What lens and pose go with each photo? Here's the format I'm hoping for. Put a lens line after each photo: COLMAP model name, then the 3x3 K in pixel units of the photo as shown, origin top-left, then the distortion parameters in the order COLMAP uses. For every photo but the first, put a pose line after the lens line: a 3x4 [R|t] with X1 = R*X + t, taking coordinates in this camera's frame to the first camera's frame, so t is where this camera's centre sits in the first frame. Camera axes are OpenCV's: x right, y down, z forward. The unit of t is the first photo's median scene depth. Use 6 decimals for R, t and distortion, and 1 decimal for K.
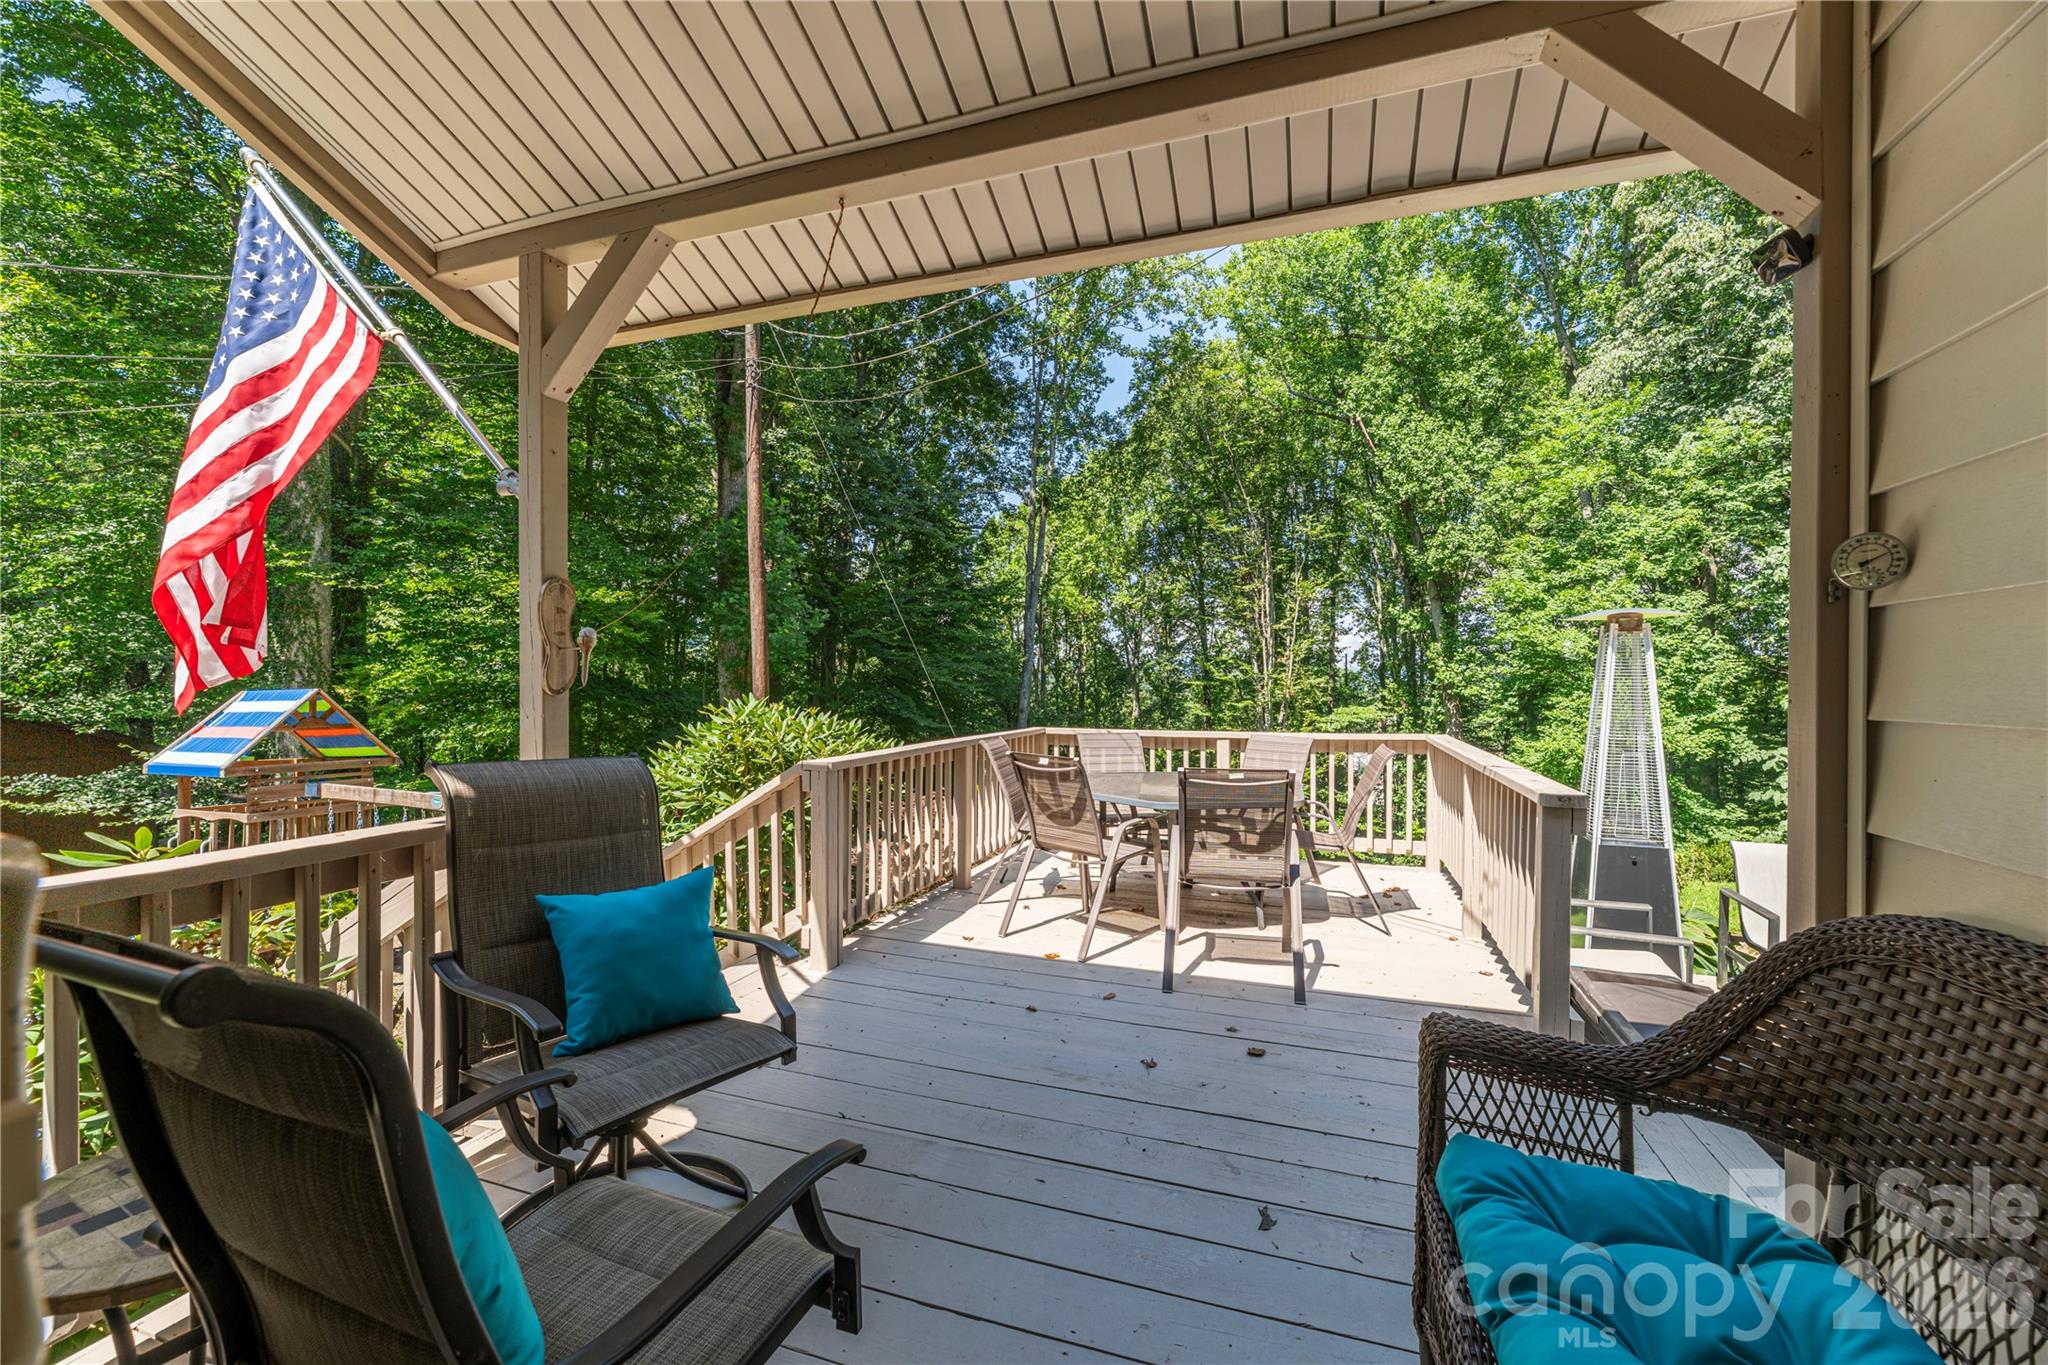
lens RADIAL K [[821.9, 0, 1045.4], [0, 821.9, 684.4], [0, 0, 1]] dist [0.000680, 0.000961]
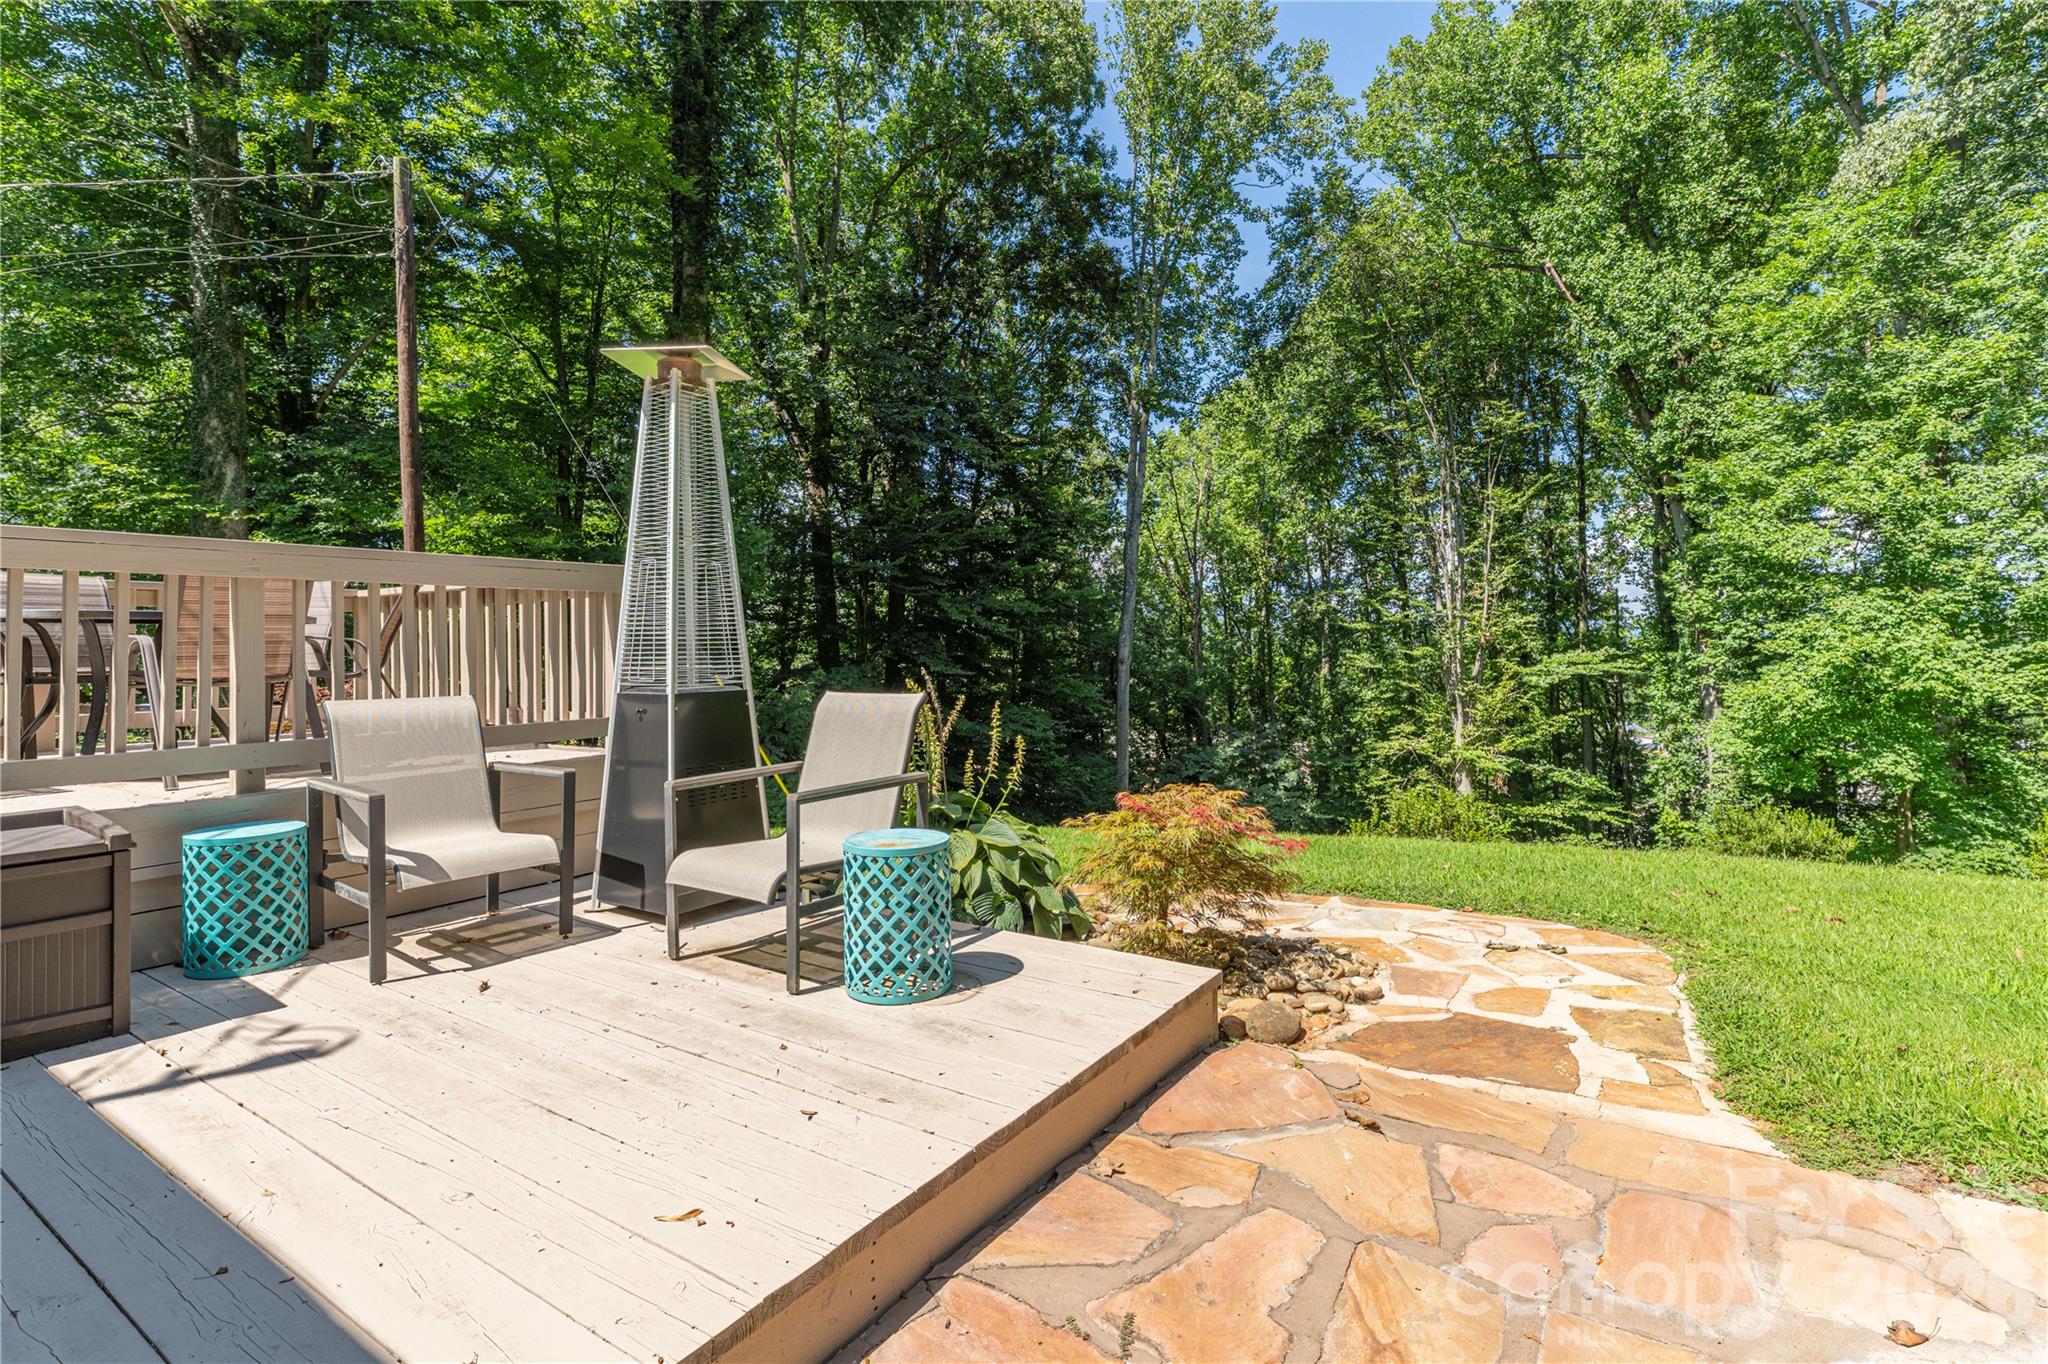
lens RADIAL K [[974.8, 0, 1058.3], [0, 974.8, 629.3], [0, 0, 1]] dist [0.006081, 0.002515]
pose [[0.972029, -0.018929, -0.234098, 0.154603], [0.014461, 0.999679, -0.020785, 0.020951], [0.234416, 0.016819, 0.971991, 0.038206]]
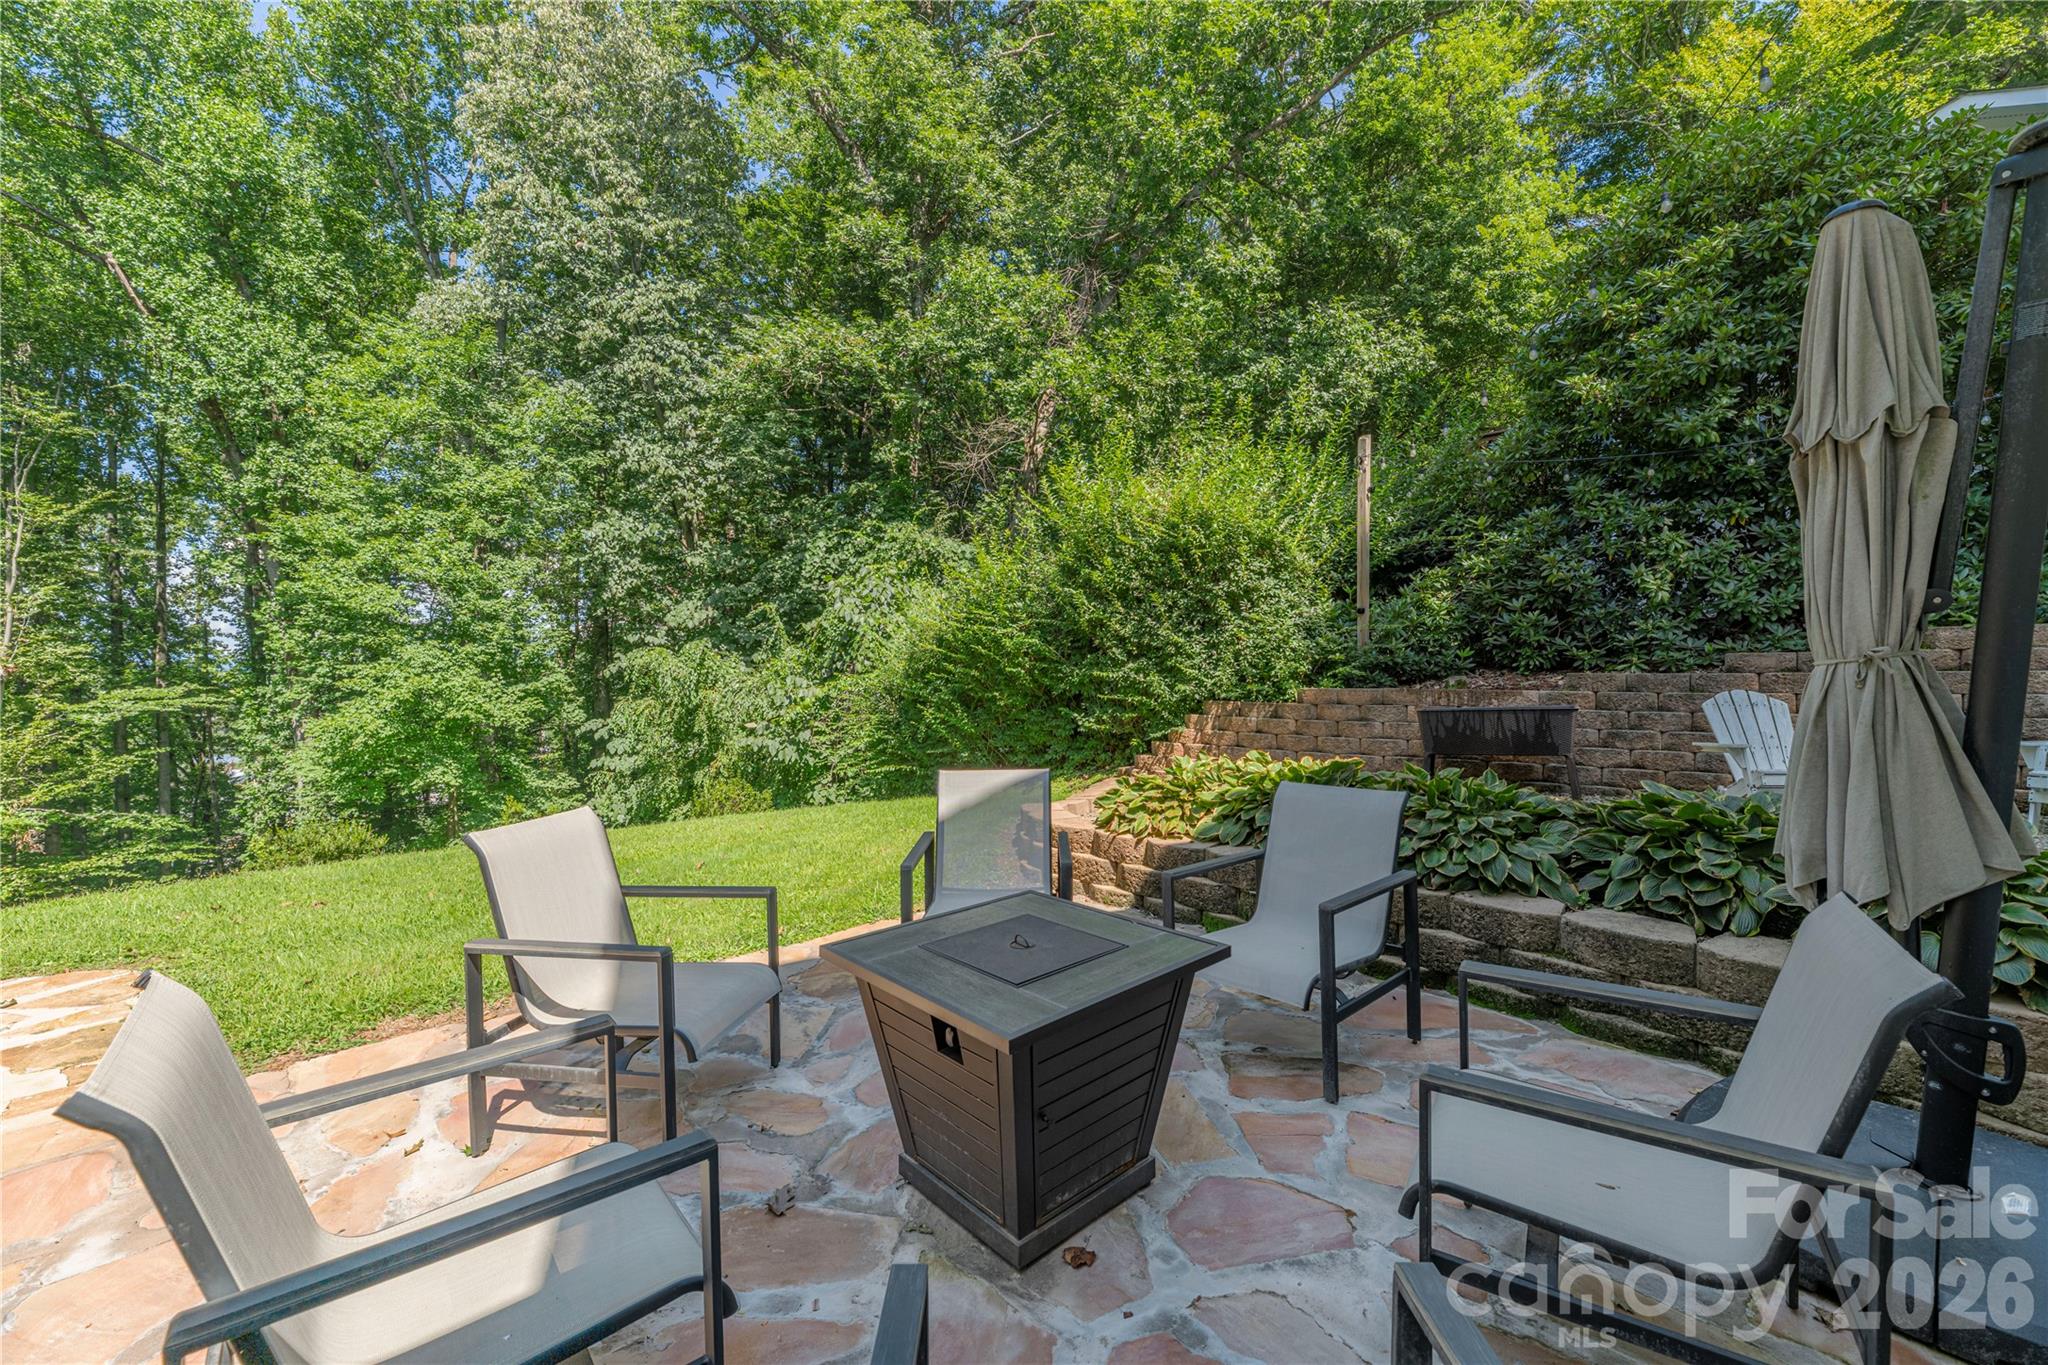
lens RADIAL K [[821.9, 0, 1018.0], [0, 821.9, 690.5], [0, 0, 1]] dist [0.000680, 0.000961]
pose [[0.493627, -0.013469, 0.869569, 0.159717], [-0.003009, 0.999848, 0.017195, 0.018091], [-0.869668, -0.011105, 0.493511, 0.010551]]
